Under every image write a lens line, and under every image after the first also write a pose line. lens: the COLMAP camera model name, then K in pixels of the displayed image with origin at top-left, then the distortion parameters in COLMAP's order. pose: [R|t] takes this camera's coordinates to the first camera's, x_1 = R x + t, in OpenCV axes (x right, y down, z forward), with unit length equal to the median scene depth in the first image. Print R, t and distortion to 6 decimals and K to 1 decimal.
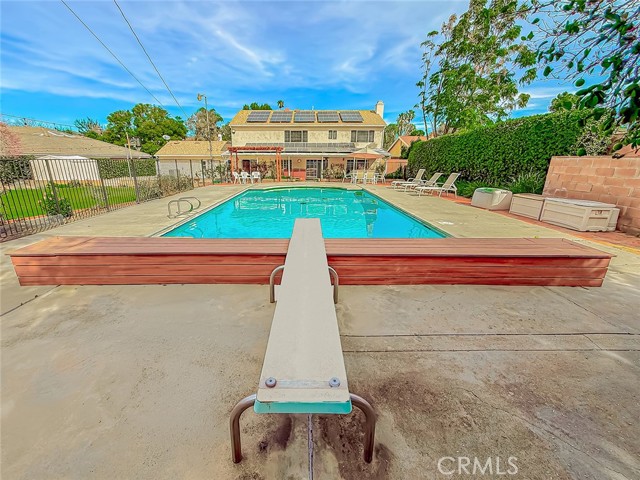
lens RADIAL K [[272.2, 0, 313.8], [0, 272.2, 237.4], [0, 0, 1]] dist [-0.002056, -0.000274]
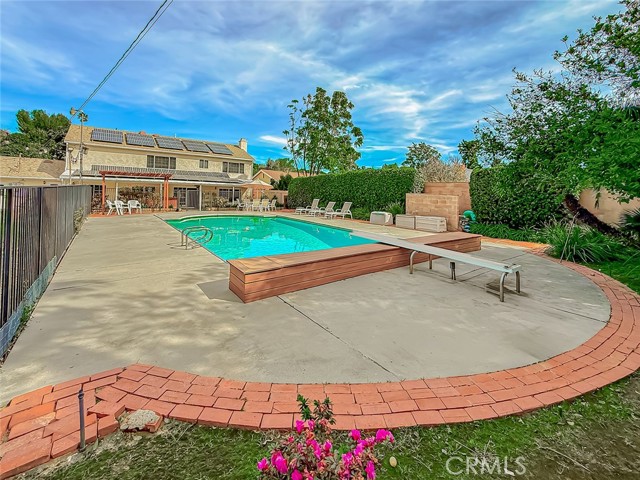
lens RADIAL K [[272.2, 0, 335.3], [0, 272.2, 186.0], [0, 0, 1]] dist [-0.002056, -0.000274]
pose [[0.778613, 0.034698, 0.626544, -0.250398], [0.143177, 0.962309, -0.231219, 0.000785], [-0.610952, 0.269737, 0.744298, -0.022963]]
